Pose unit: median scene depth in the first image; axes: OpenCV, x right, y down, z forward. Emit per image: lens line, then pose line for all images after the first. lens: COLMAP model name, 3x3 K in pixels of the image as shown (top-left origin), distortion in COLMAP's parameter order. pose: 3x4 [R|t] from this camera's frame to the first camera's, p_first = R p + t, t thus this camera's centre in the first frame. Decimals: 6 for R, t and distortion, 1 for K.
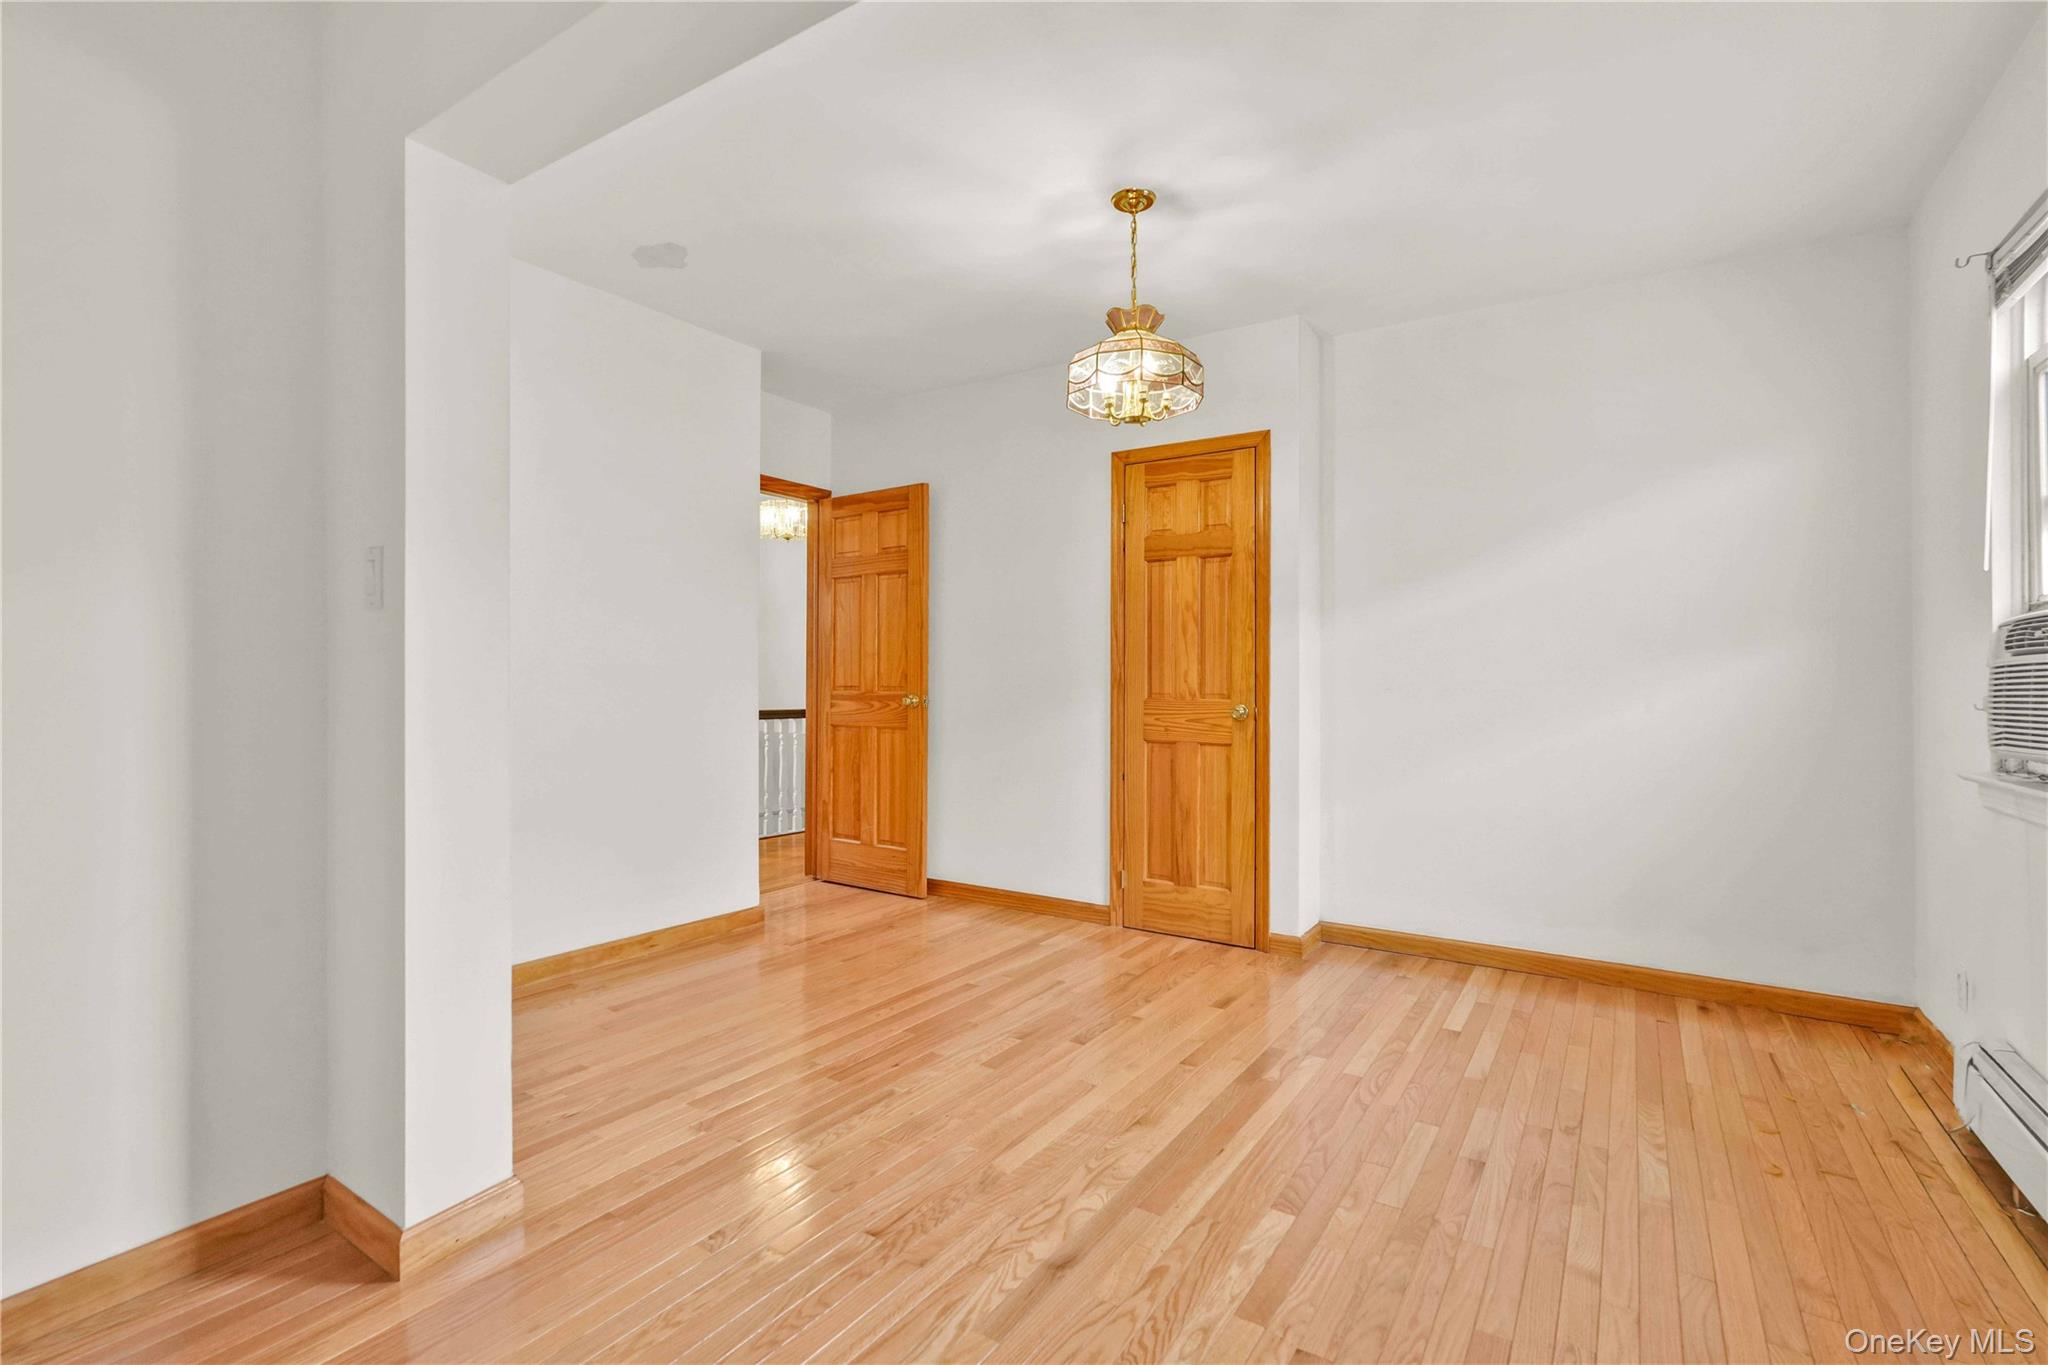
lens RADIAL K [[936.6, 0, 1025.7], [0, 936.6, 679.3], [0, 0, 1]] dist [-0.020569, 0.014761]
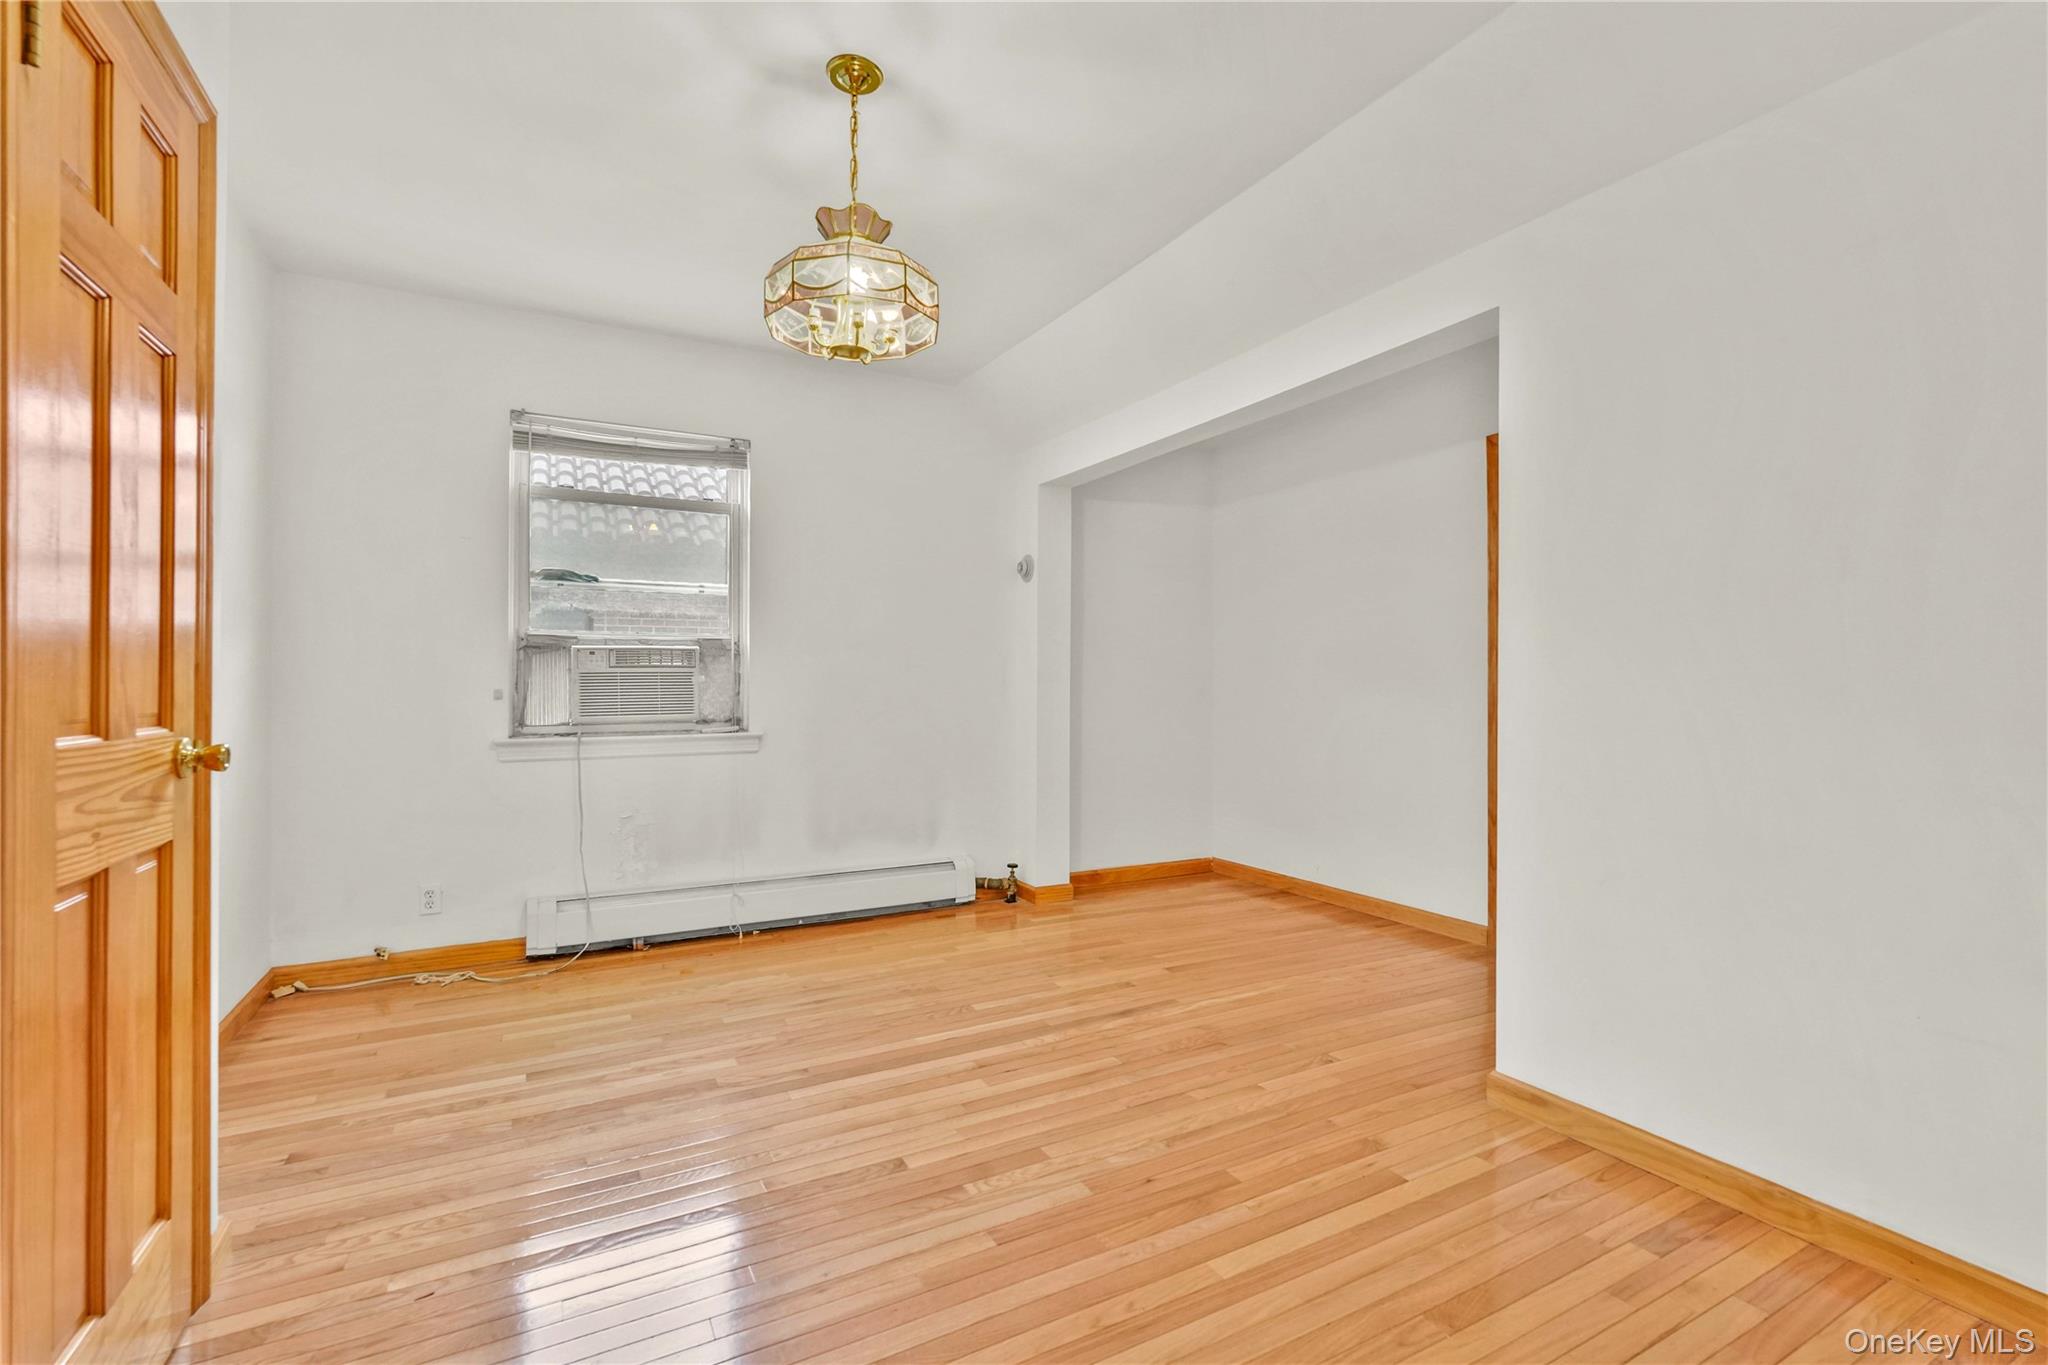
lens RADIAL K [[920.6, 0, 1024.0], [0, 920.6, 682.5], [0, 0, 1]] dist [-0.016788, 0.006191]
pose [[-0.883449, -0.003504, 0.468515, -0.413631], [-0.005874, 0.999976, -0.003597, 0.005051], [-0.468491, -0.005930, -0.883448, 1.774206]]
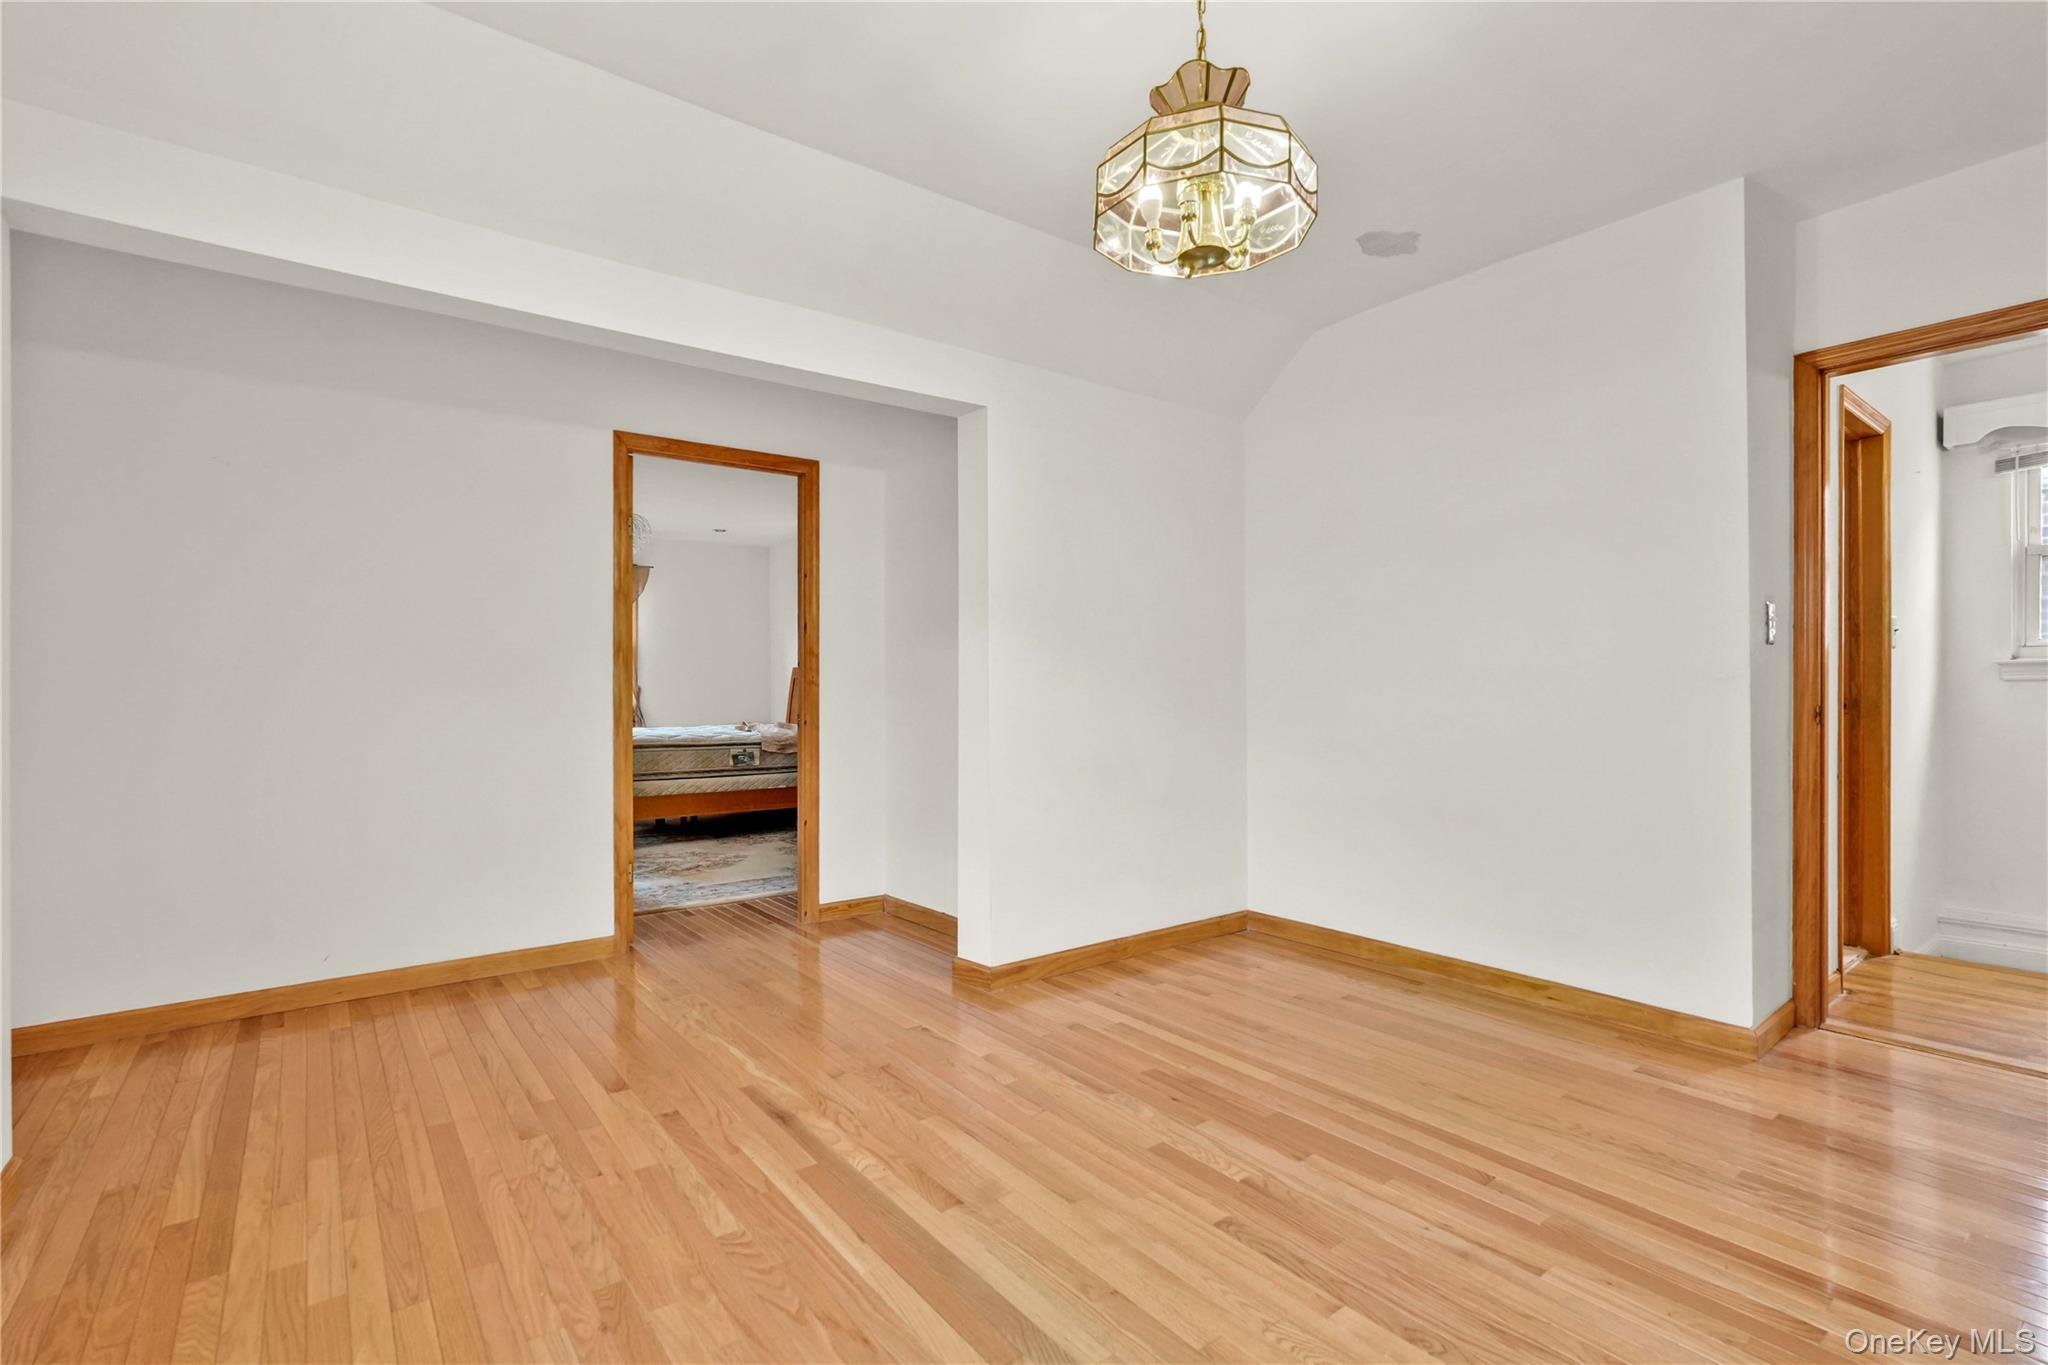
lens RADIAL K [[936.6, 0, 1025.7], [0, 936.6, 679.3], [0, 0, 1]] dist [-0.020569, 0.014761]
pose [[-0.320009, -0.009202, -0.947370, 0.822941], [0.003501, 0.999935, -0.010895, 0.002688], [0.947408, -0.006804, -0.319955, 1.197278]]
